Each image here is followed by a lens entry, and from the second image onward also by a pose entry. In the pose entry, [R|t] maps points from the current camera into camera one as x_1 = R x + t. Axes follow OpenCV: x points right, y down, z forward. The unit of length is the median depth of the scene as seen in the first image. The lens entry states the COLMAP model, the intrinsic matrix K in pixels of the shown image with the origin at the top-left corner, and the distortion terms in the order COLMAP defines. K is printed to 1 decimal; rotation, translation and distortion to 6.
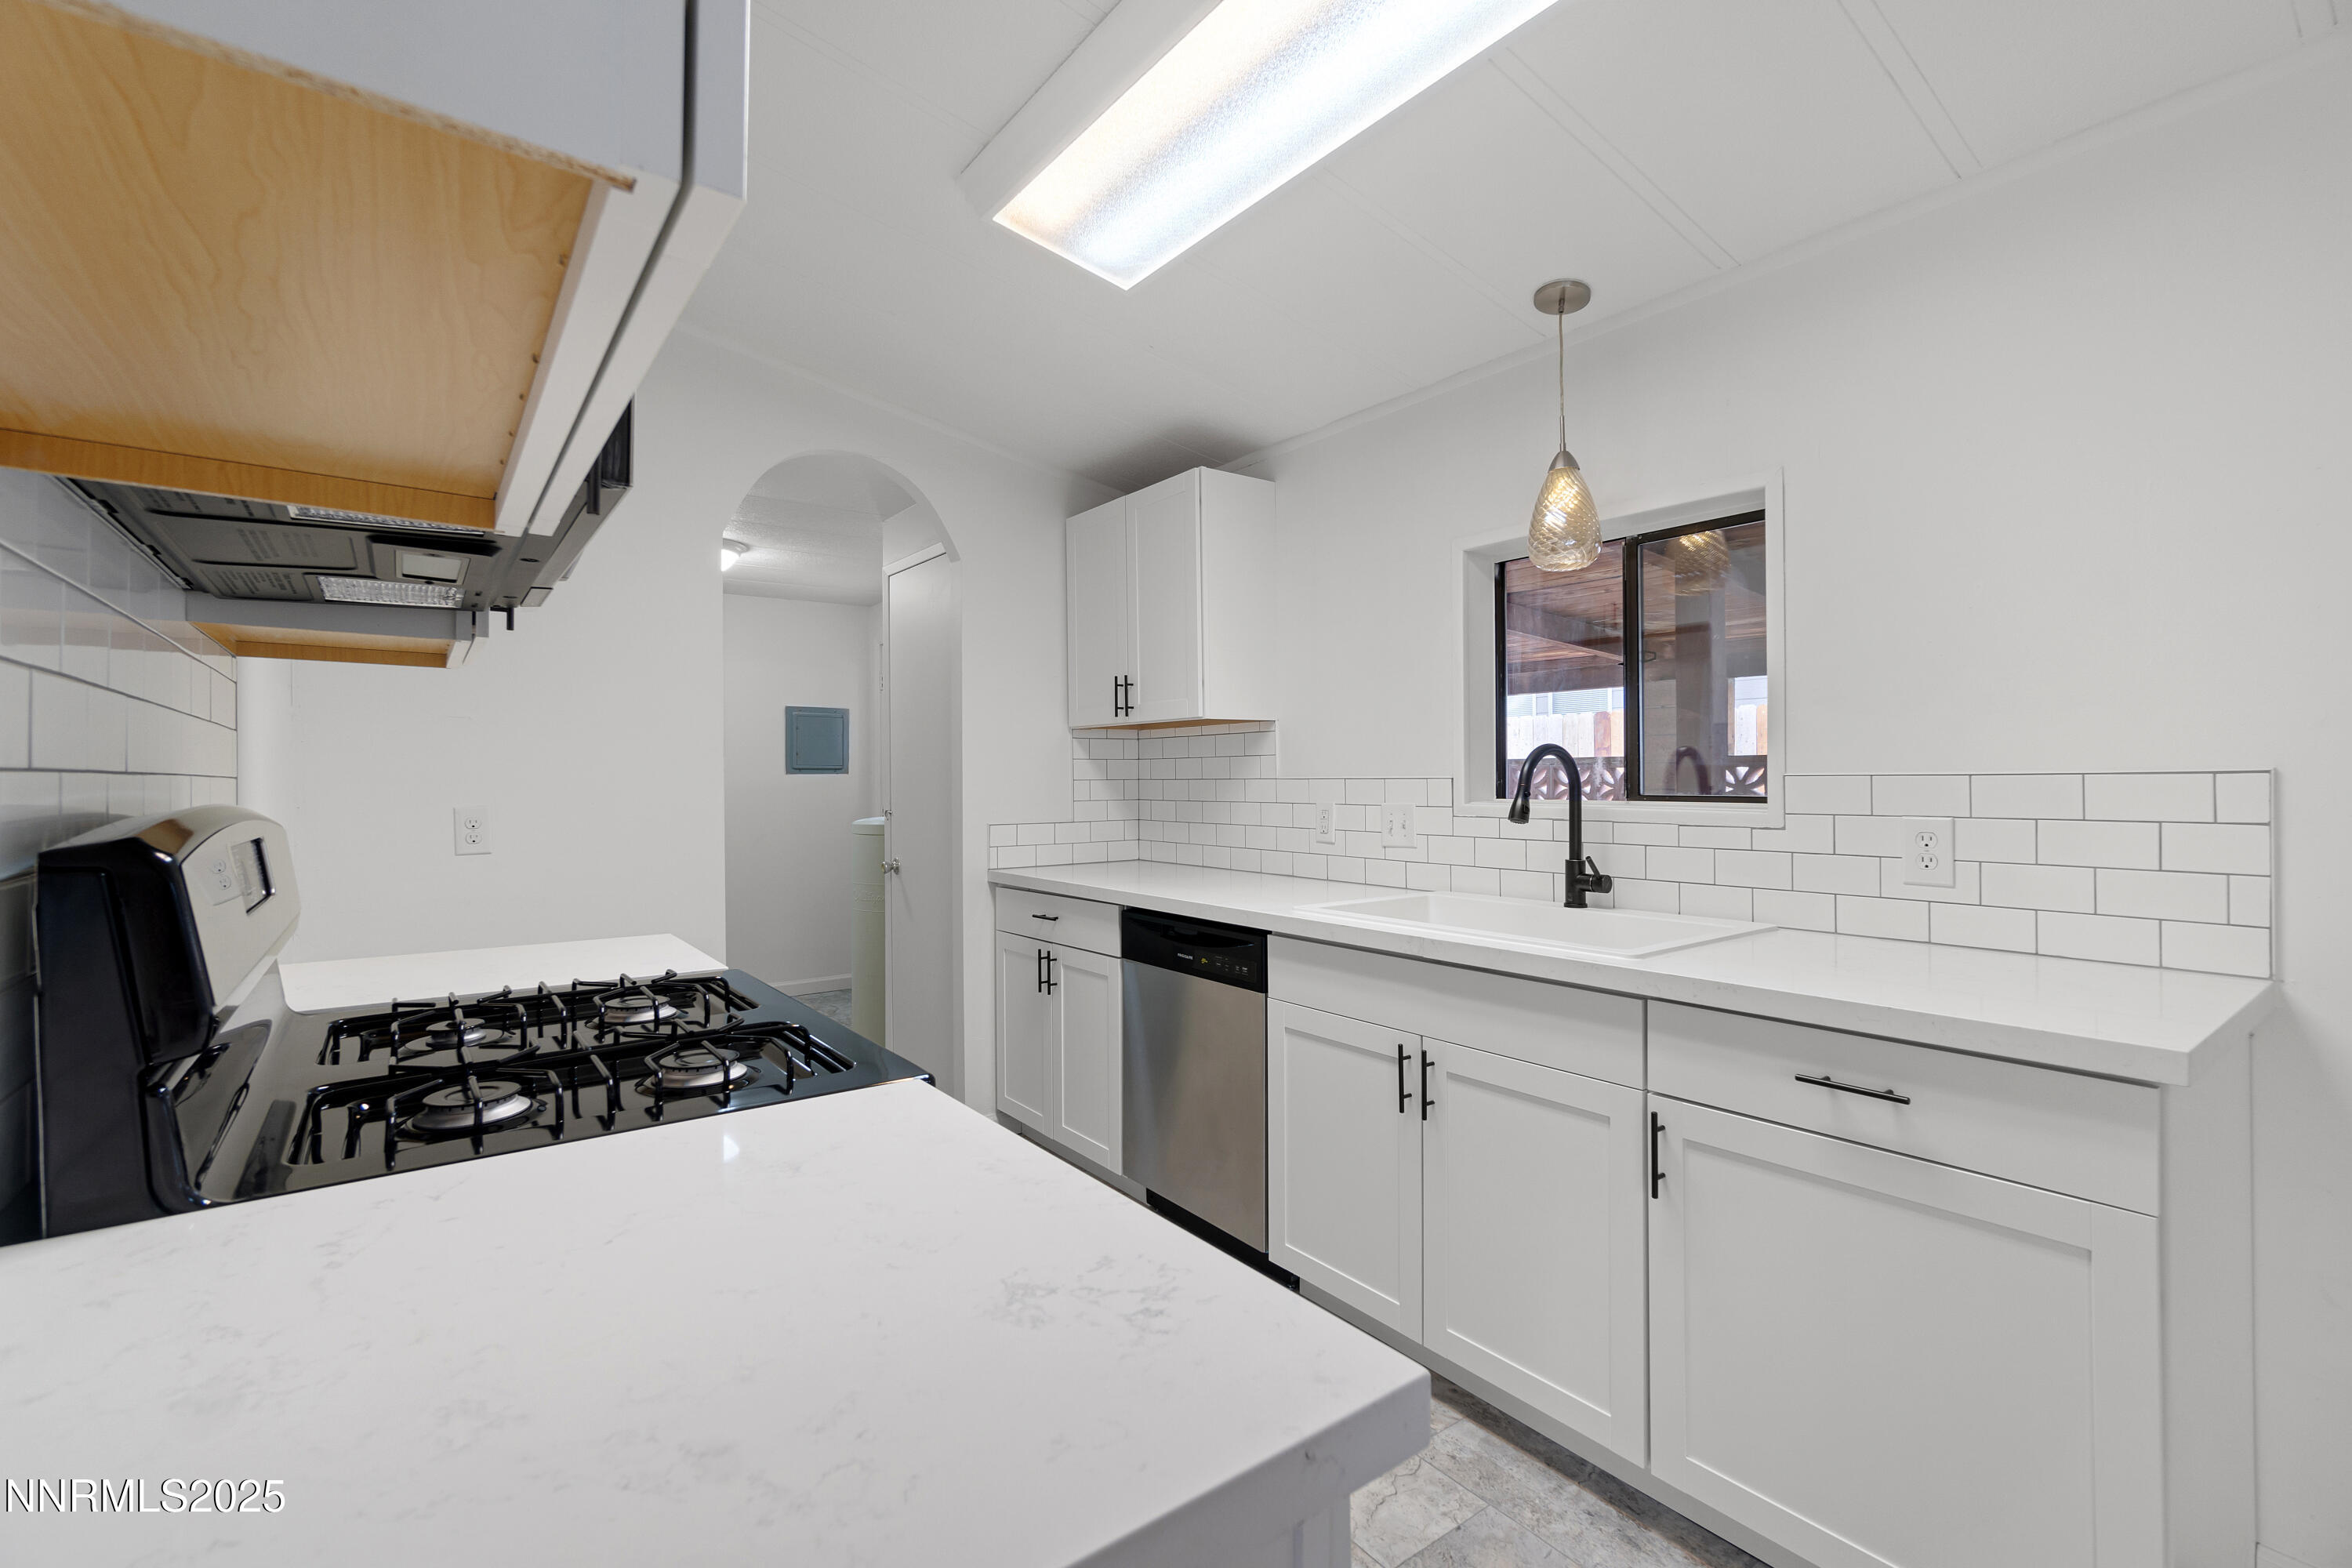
lens RADIAL K [[1010.8, 0, 1171.4], [0, 1010.8, 772.0], [0, 0, 1]] dist [-0.003736, -0.000475]
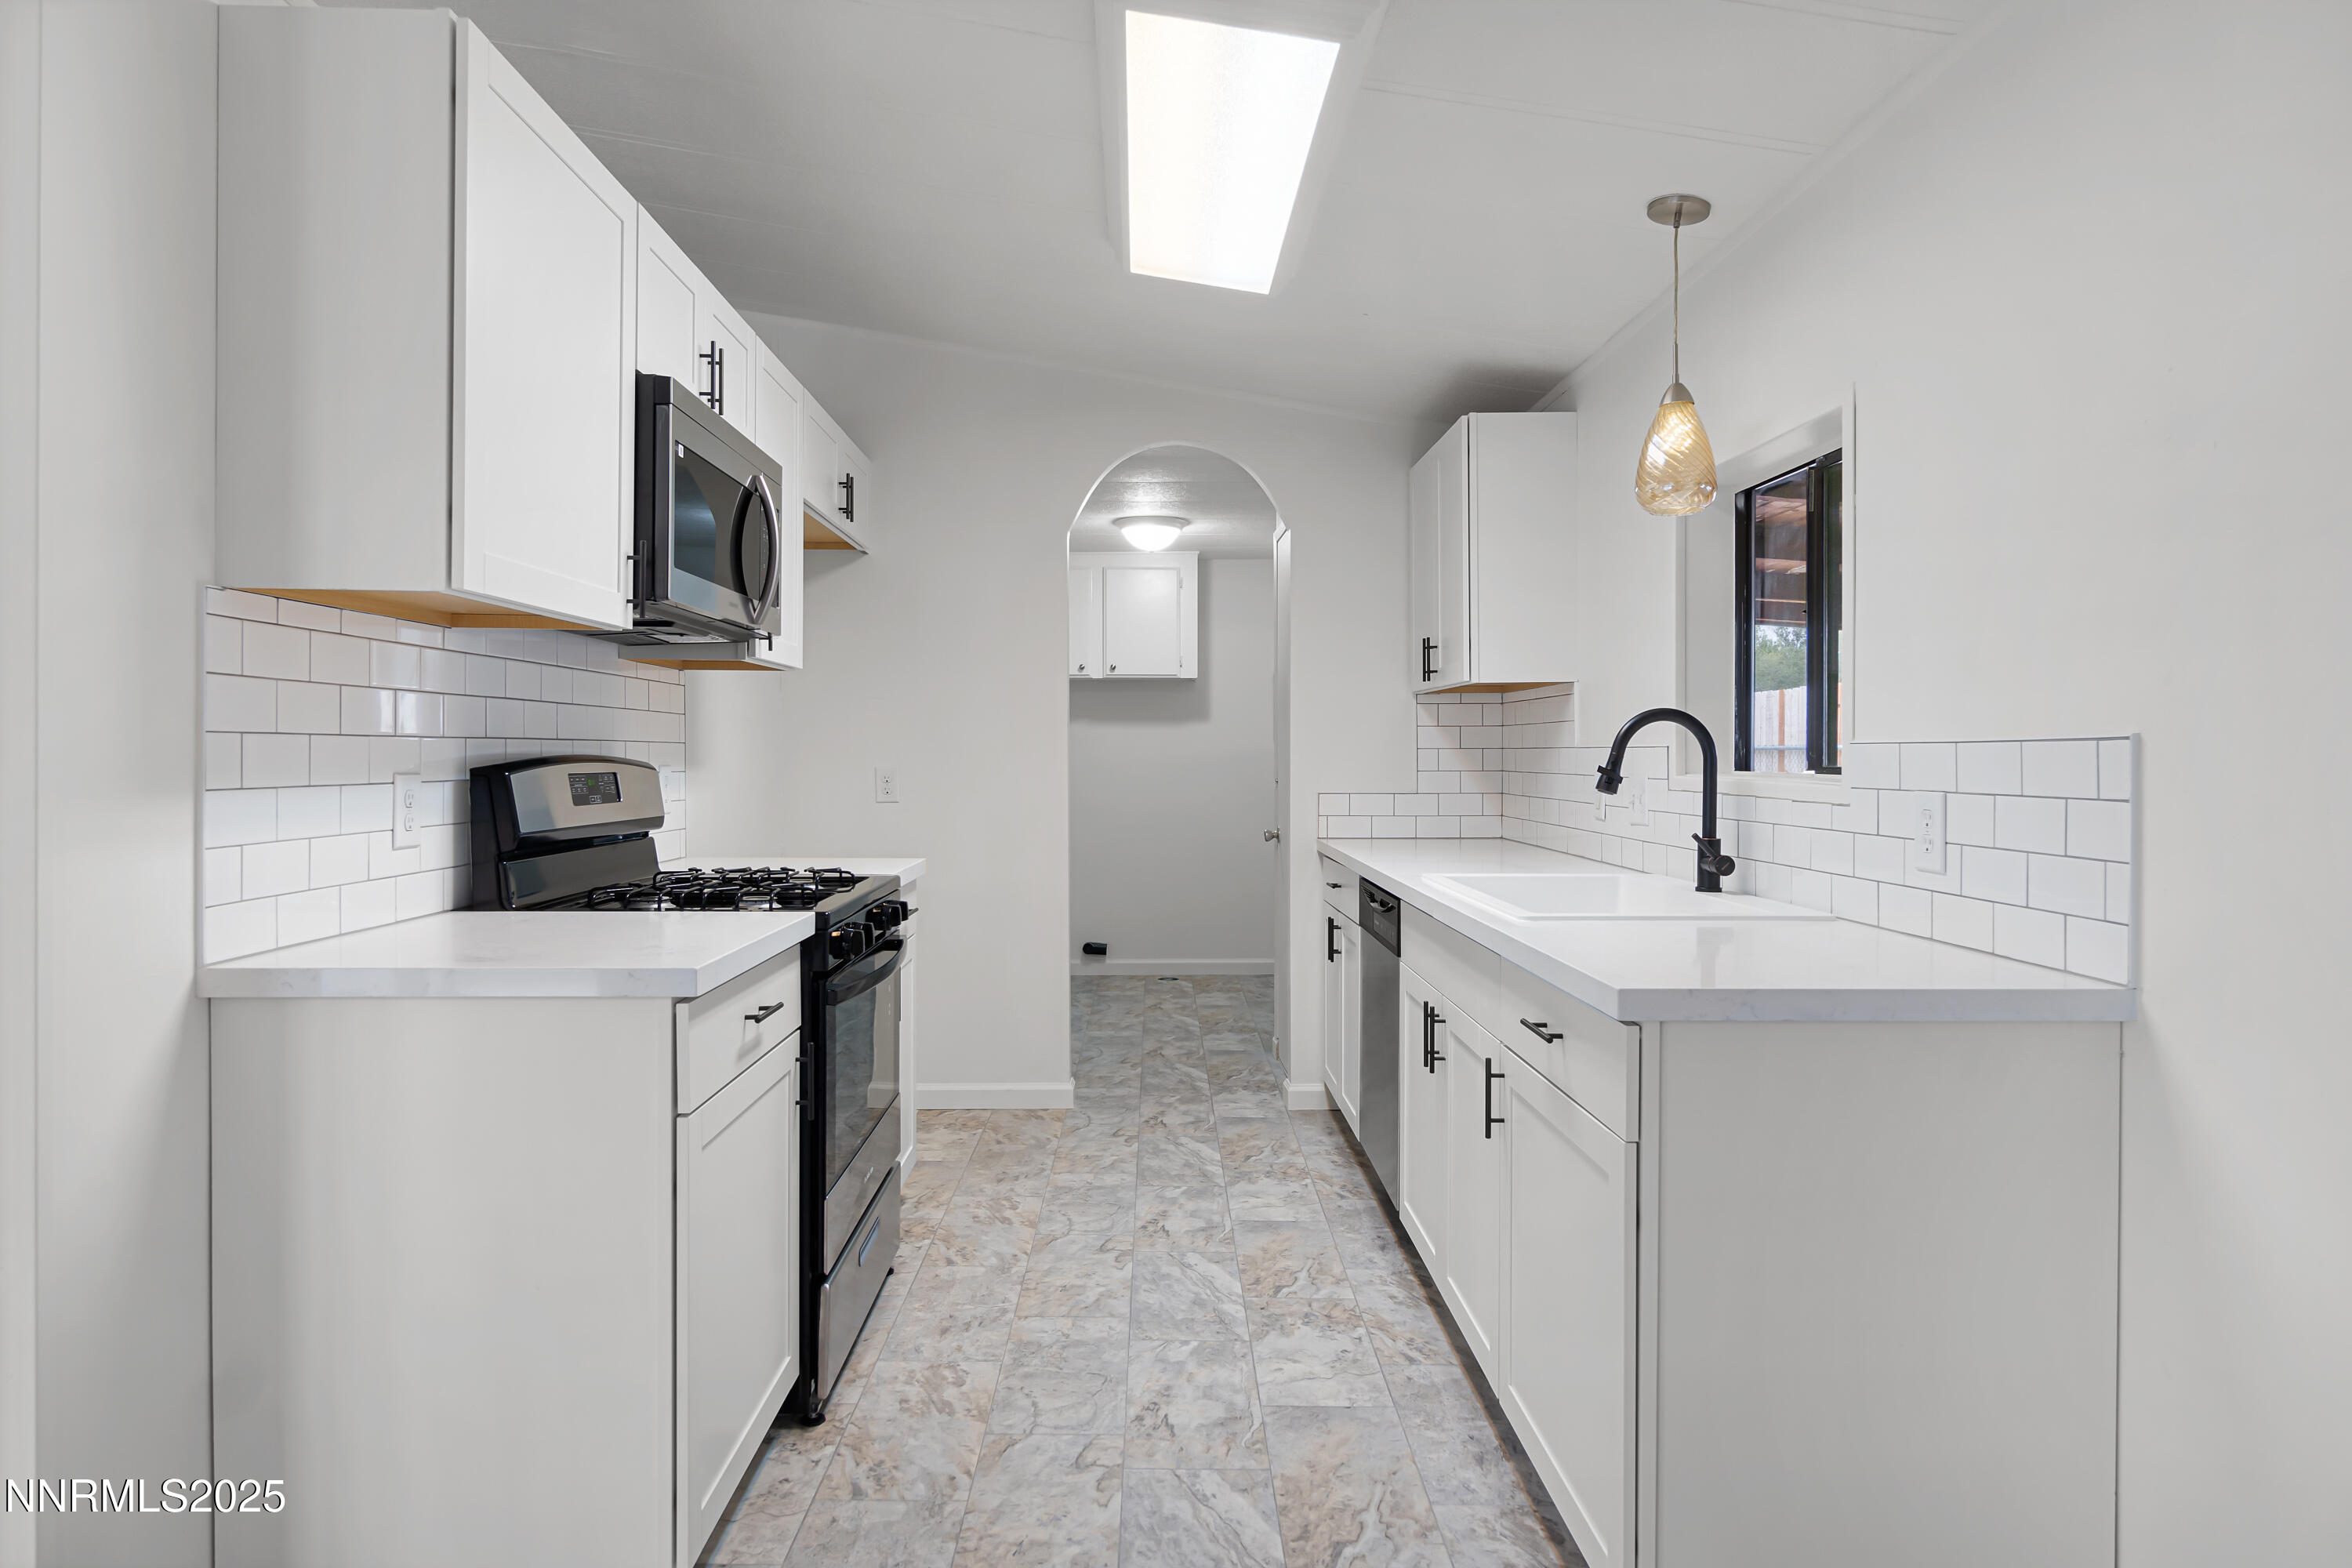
lens RADIAL K [[1347.6, 0, 1175.9], [0, 1347.6, 765.1], [0, 0, 1]] dist [-0.005697, -0.000102]
pose [[0.811856, 0.010214, -0.583768, 0.743311], [0.000091, 0.999845, 0.017620, 0.001868], [0.583857, -0.014359, 0.811729, -0.243061]]
